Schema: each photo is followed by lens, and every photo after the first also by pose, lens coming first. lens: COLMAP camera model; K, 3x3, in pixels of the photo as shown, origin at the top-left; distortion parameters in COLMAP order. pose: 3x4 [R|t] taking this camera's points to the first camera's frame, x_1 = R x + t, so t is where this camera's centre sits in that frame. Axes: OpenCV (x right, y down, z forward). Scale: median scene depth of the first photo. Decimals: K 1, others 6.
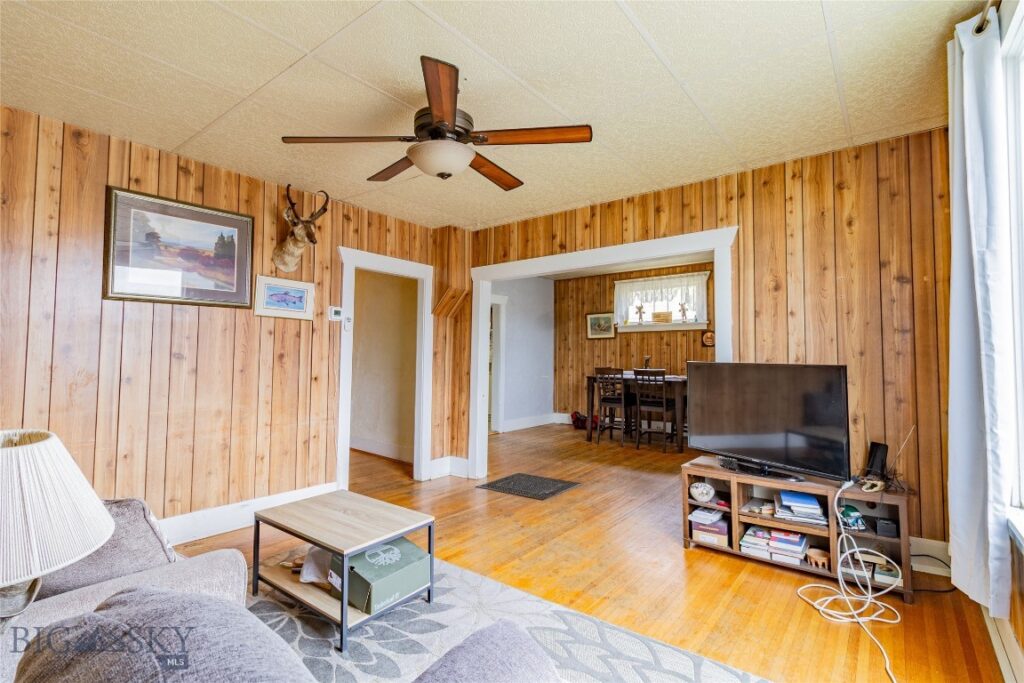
lens RADIAL K [[485.2, 0, 530.7], [0, 485.2, 330.1], [0, 0, 1]] dist [0.001148, 0.001753]
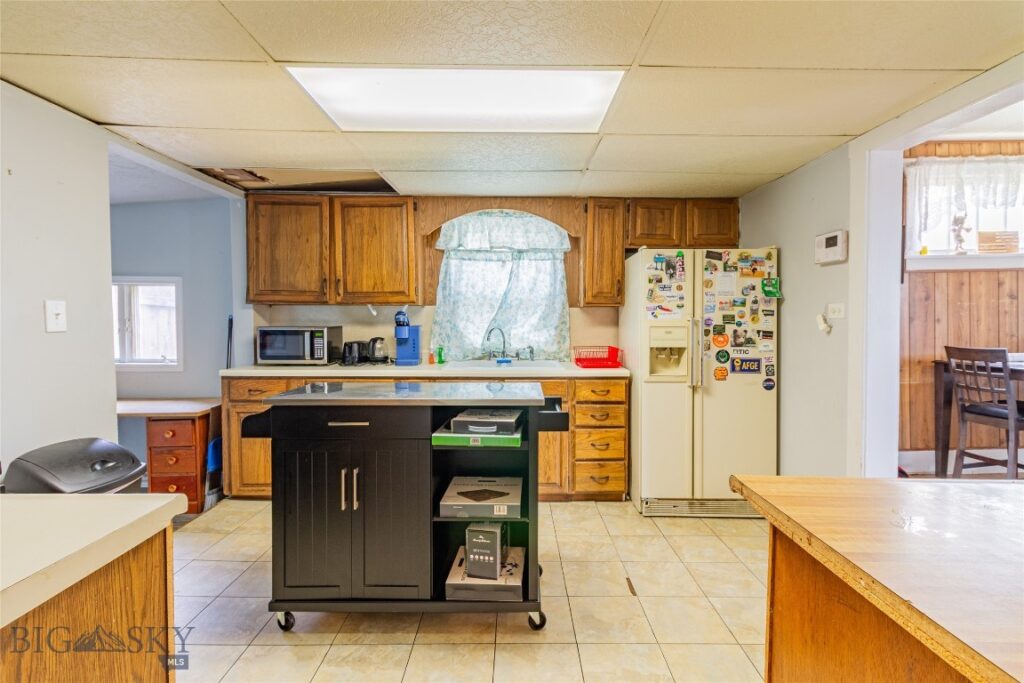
lens RADIAL K [[485.2, 0, 510.8], [0, 485.2, 332.7], [0, 0, 1]] dist [0.001148, 0.001753]
pose [[0.786808, -0.023554, 0.616748, -0.898671], [-0.017853, 0.997985, 0.060889, 0.093707], [-0.616939, -0.058919, 0.784802, 1.853433]]
